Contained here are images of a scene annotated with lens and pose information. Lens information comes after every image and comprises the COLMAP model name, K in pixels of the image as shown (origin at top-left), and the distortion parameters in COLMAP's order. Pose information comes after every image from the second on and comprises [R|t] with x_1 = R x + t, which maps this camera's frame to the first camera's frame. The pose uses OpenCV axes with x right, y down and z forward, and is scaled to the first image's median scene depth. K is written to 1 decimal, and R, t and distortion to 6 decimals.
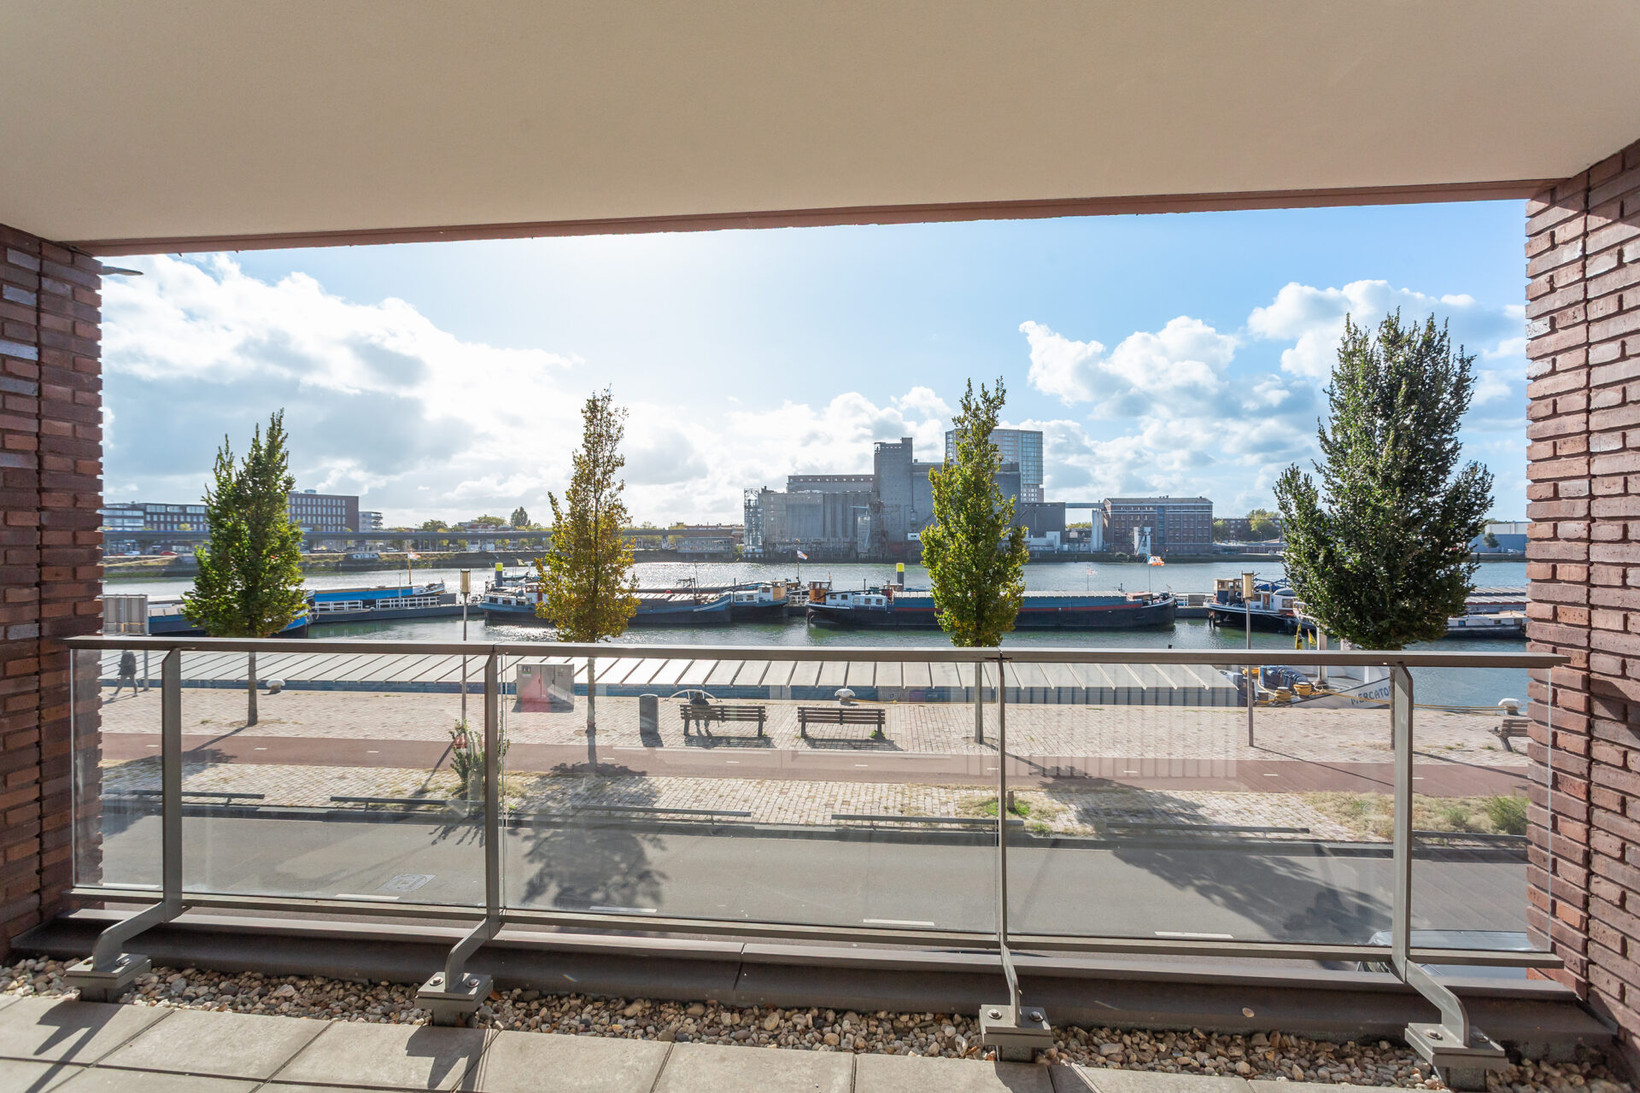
lens RADIAL K [[790.1, 0, 812.6], [0, 790.1, 545.2], [0, 0, 1]] dist [0.005490, 0.000148]
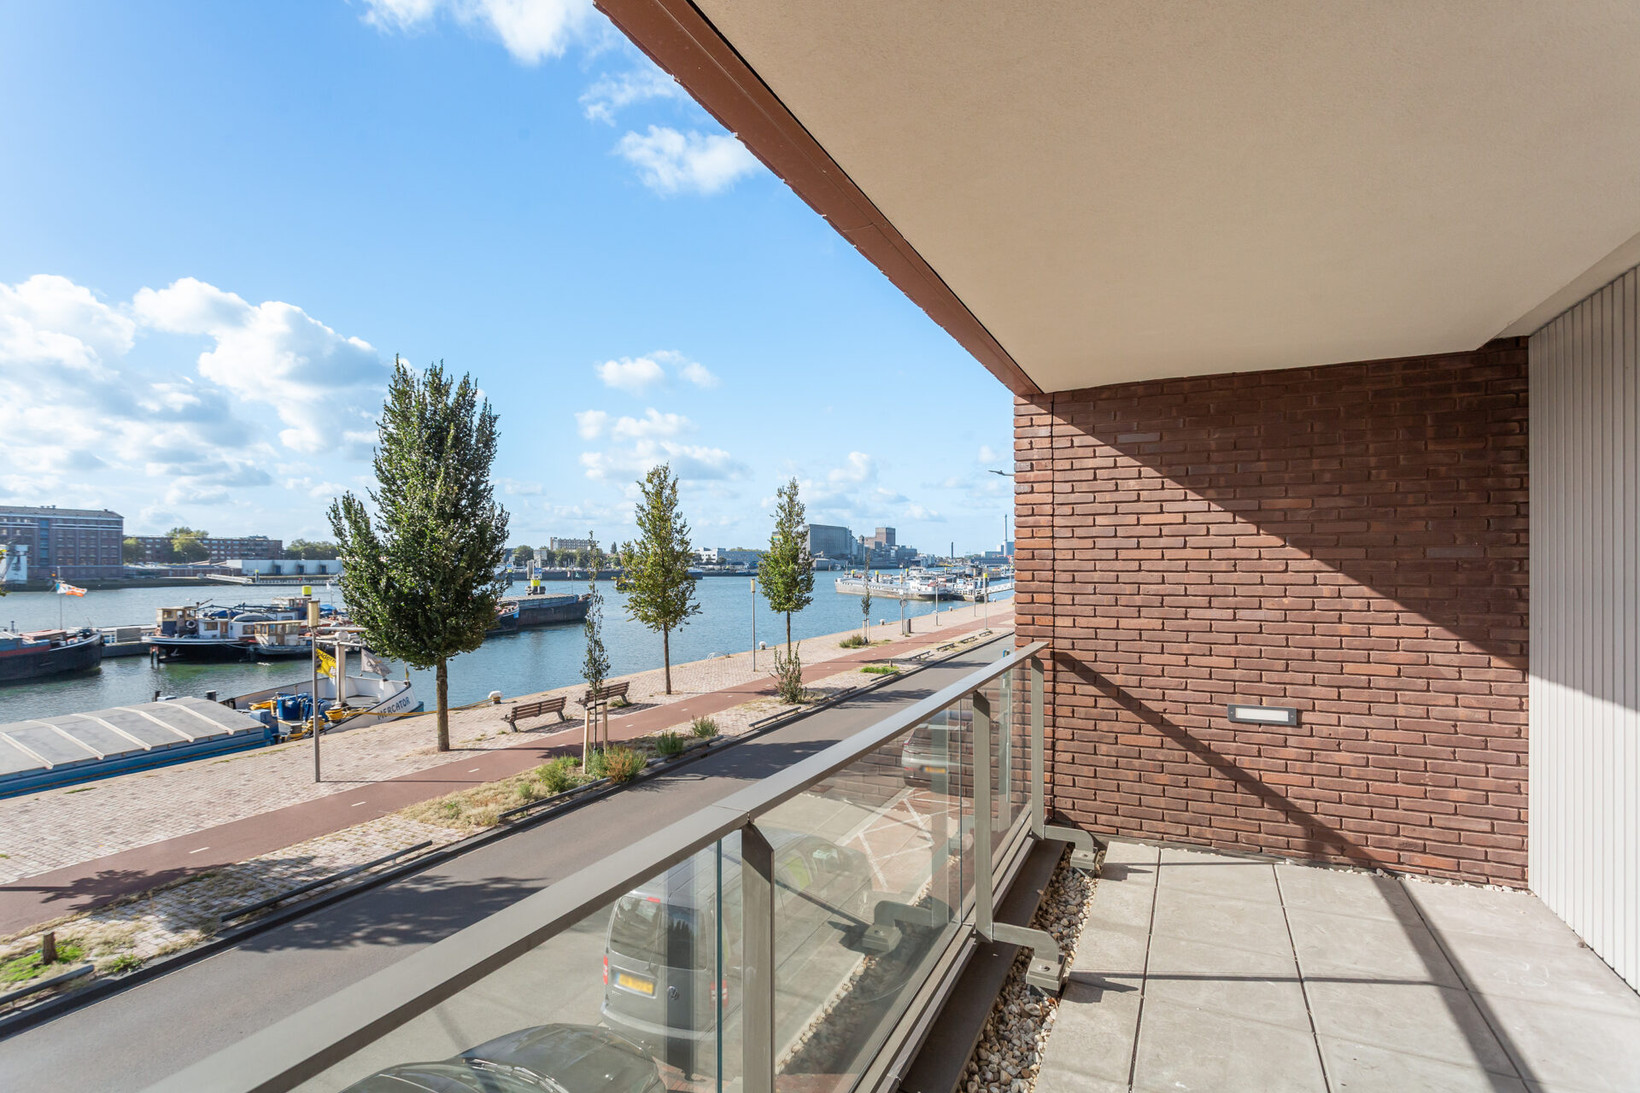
lens RADIAL K [[790.1, 0, 814.8], [0, 790.1, 568.5], [0, 0, 1]] dist [0.005490, 0.000148]
pose [[0.344240, -0.005112, 0.938868, -0.173982], [0.002171, 0.999987, 0.004649, -0.008089], [-0.938879, 0.000438, 0.344246, 0.145554]]
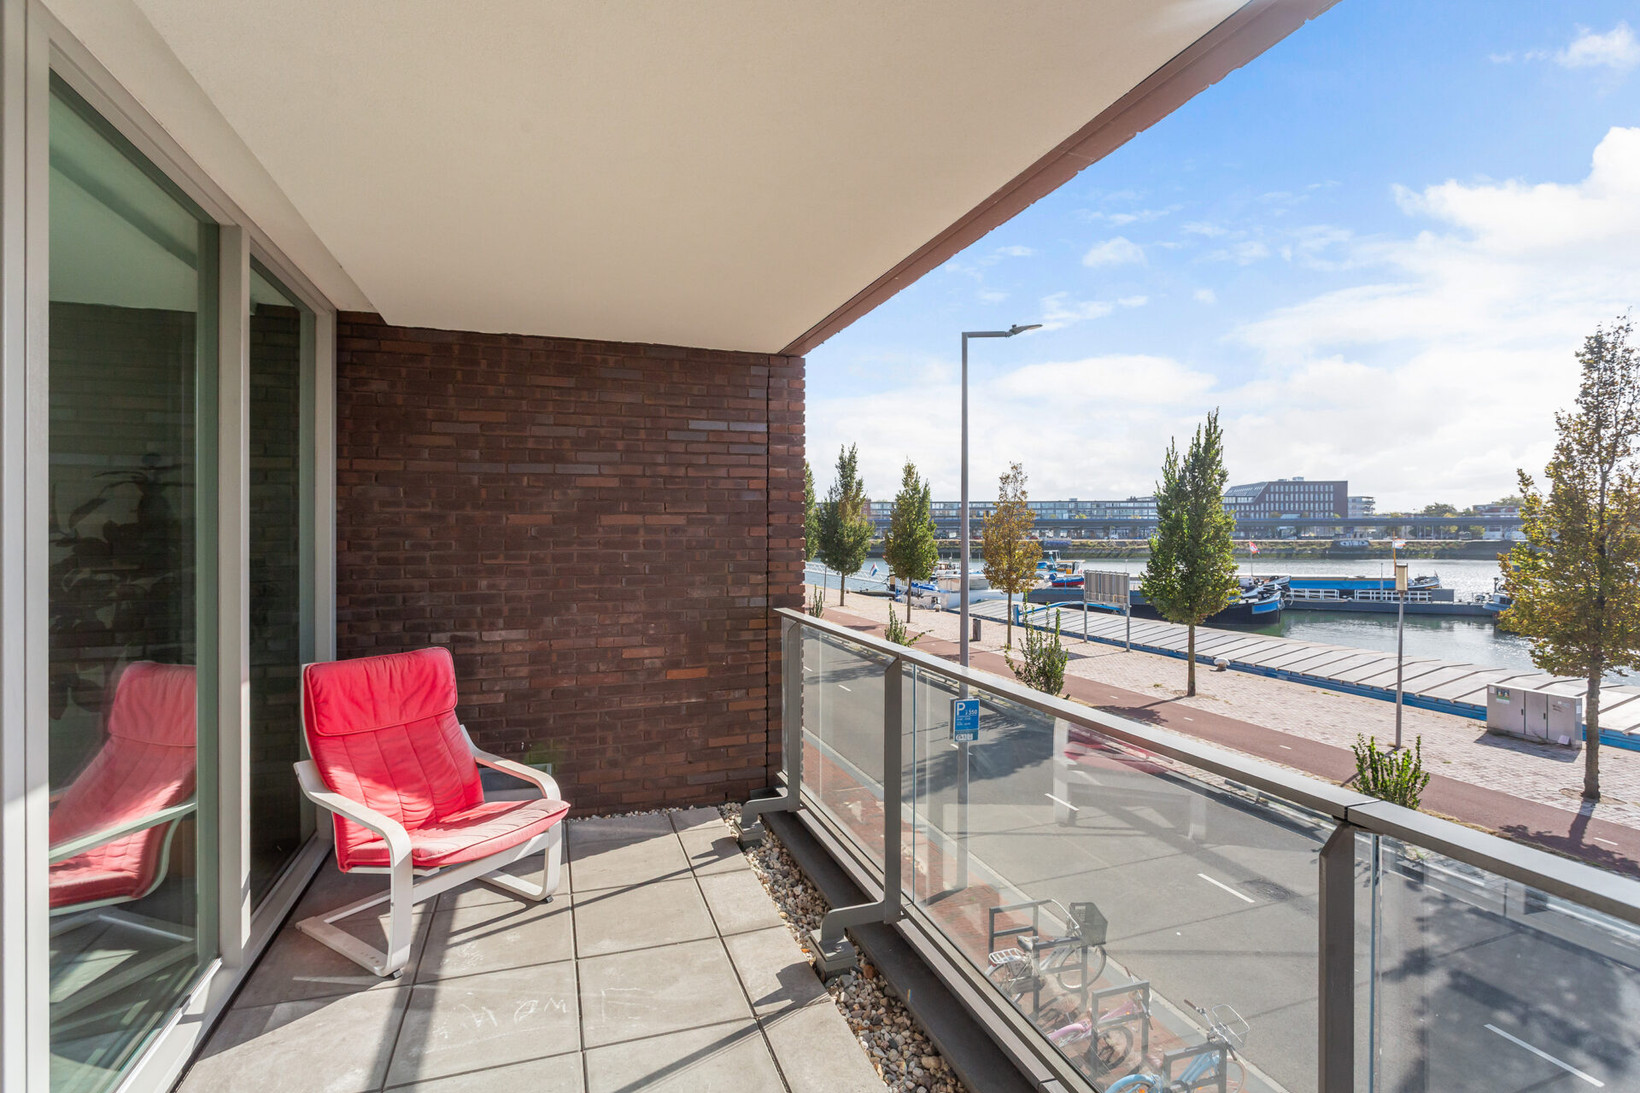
lens RADIAL K [[790.1, 0, 827.9], [0, 790.1, 518.5], [0, 0, 1]] dist [0.005490, 0.000148]
pose [[0.441176, -0.009255, -0.897373, 0.012588], [-0.004871, 0.999907, -0.012707, -0.000947], [0.897408, 0.009977, 0.441090, 0.010446]]
